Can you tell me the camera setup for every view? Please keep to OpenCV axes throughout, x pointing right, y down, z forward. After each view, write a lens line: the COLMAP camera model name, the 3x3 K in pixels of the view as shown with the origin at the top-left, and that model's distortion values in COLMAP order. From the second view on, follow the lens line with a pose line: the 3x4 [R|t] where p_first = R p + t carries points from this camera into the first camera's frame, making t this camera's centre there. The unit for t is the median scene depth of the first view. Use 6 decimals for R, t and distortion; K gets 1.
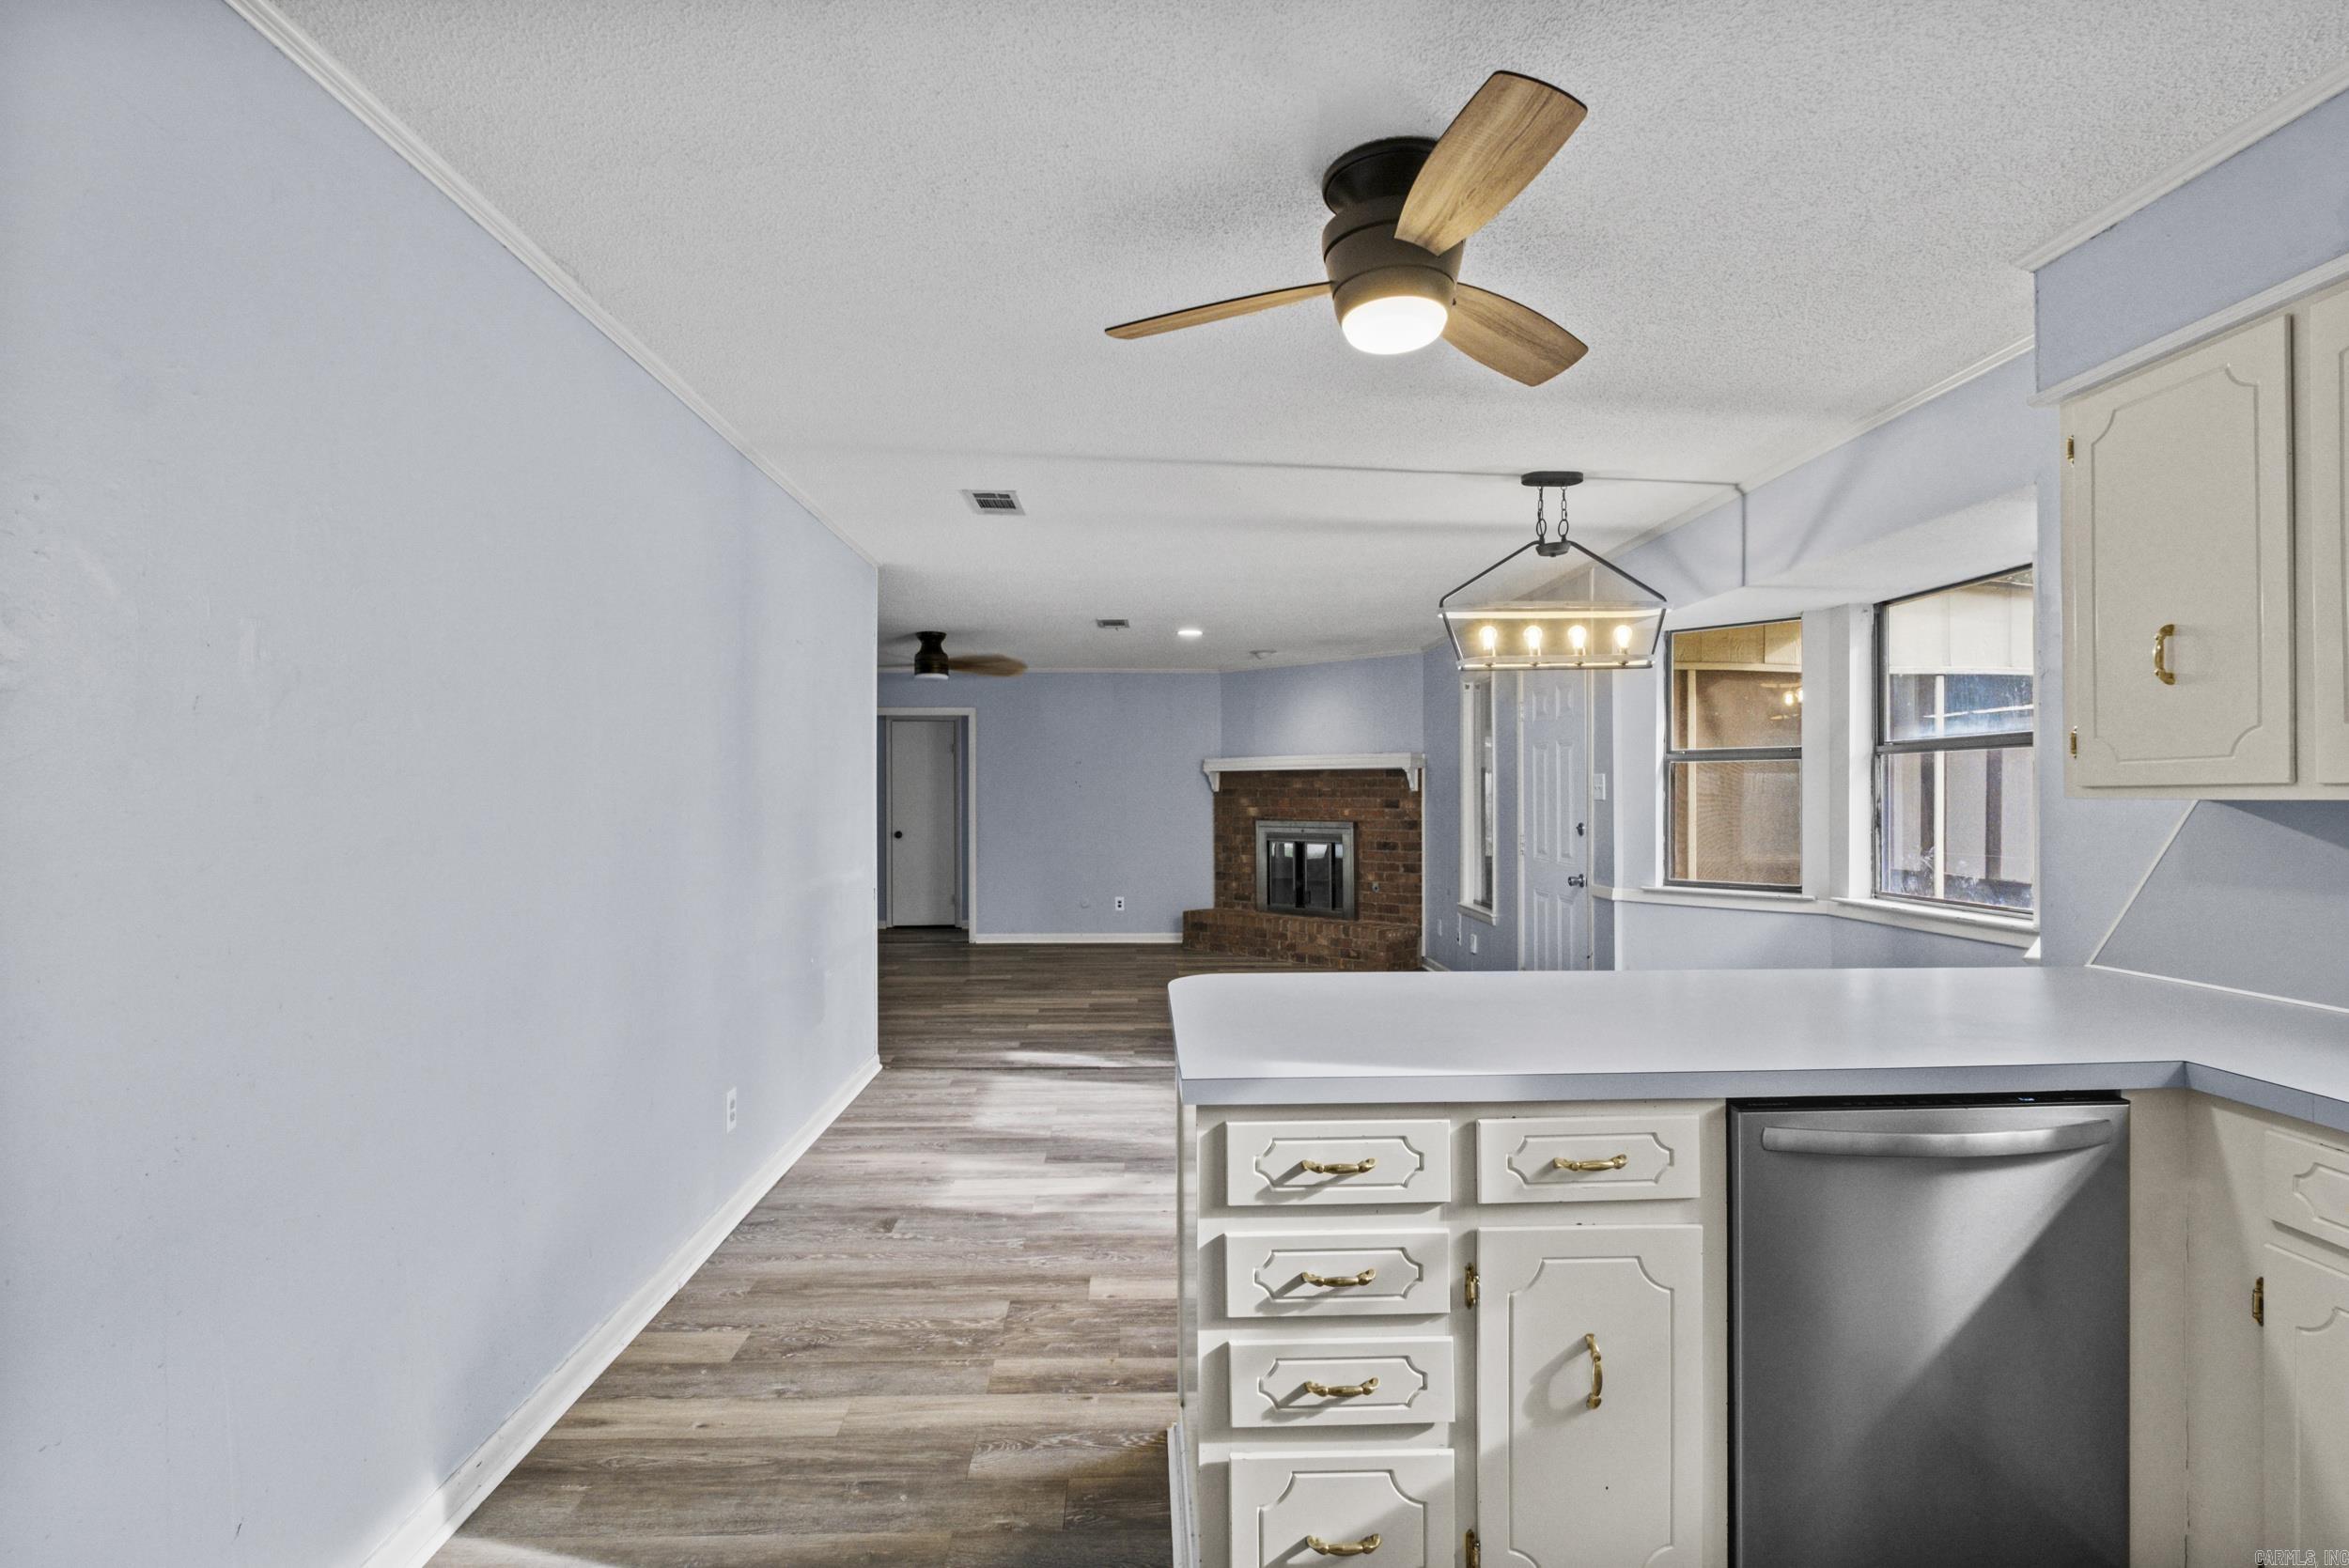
lens RADIAL K [[1093.2, 0, 1160.6], [0, 1093.2, 791.5], [0, 0, 1]] dist [-0.009064, -0.001082]
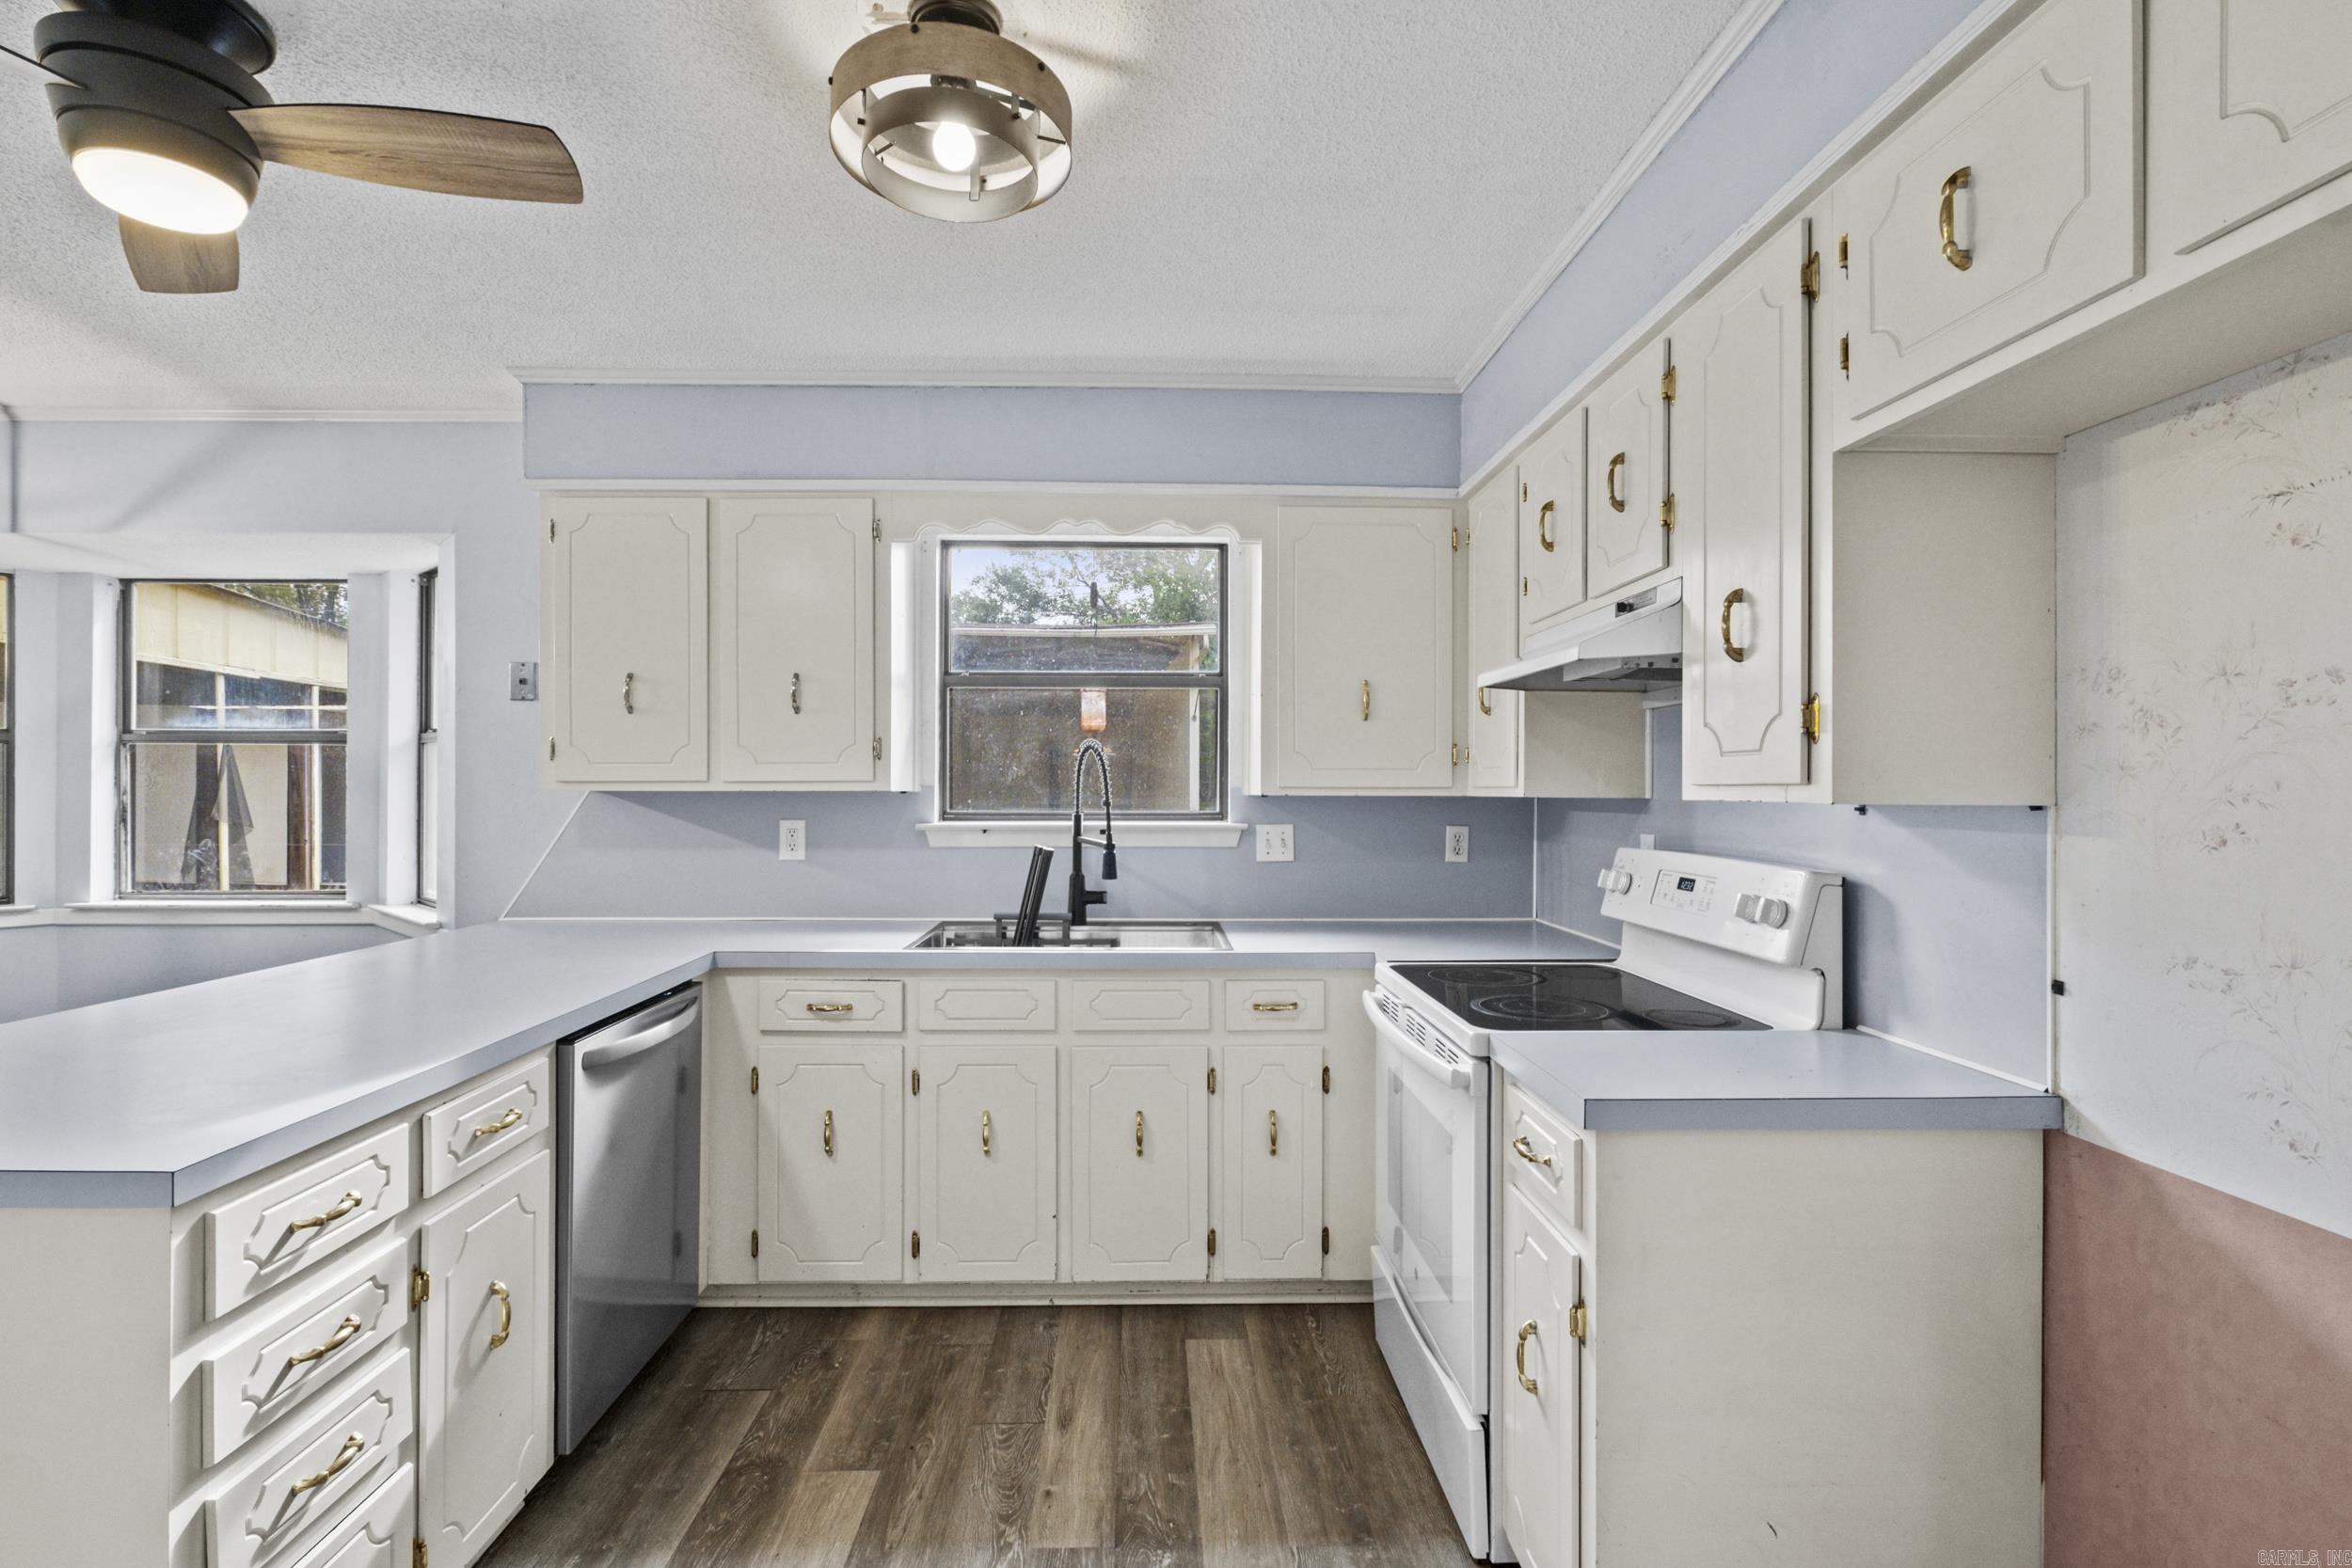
lens RADIAL K [[1094.5, 0, 1159.2], [0, 1094.5, 784.1], [0, 0, 1]] dist [-0.009064, -0.001082]
pose [[0.003366, 0.005629, 0.999978, -0.643130], [-0.004995, 0.999972, -0.005613, 0.003710], [-0.999982, -0.004976, 0.003394, 0.307756]]
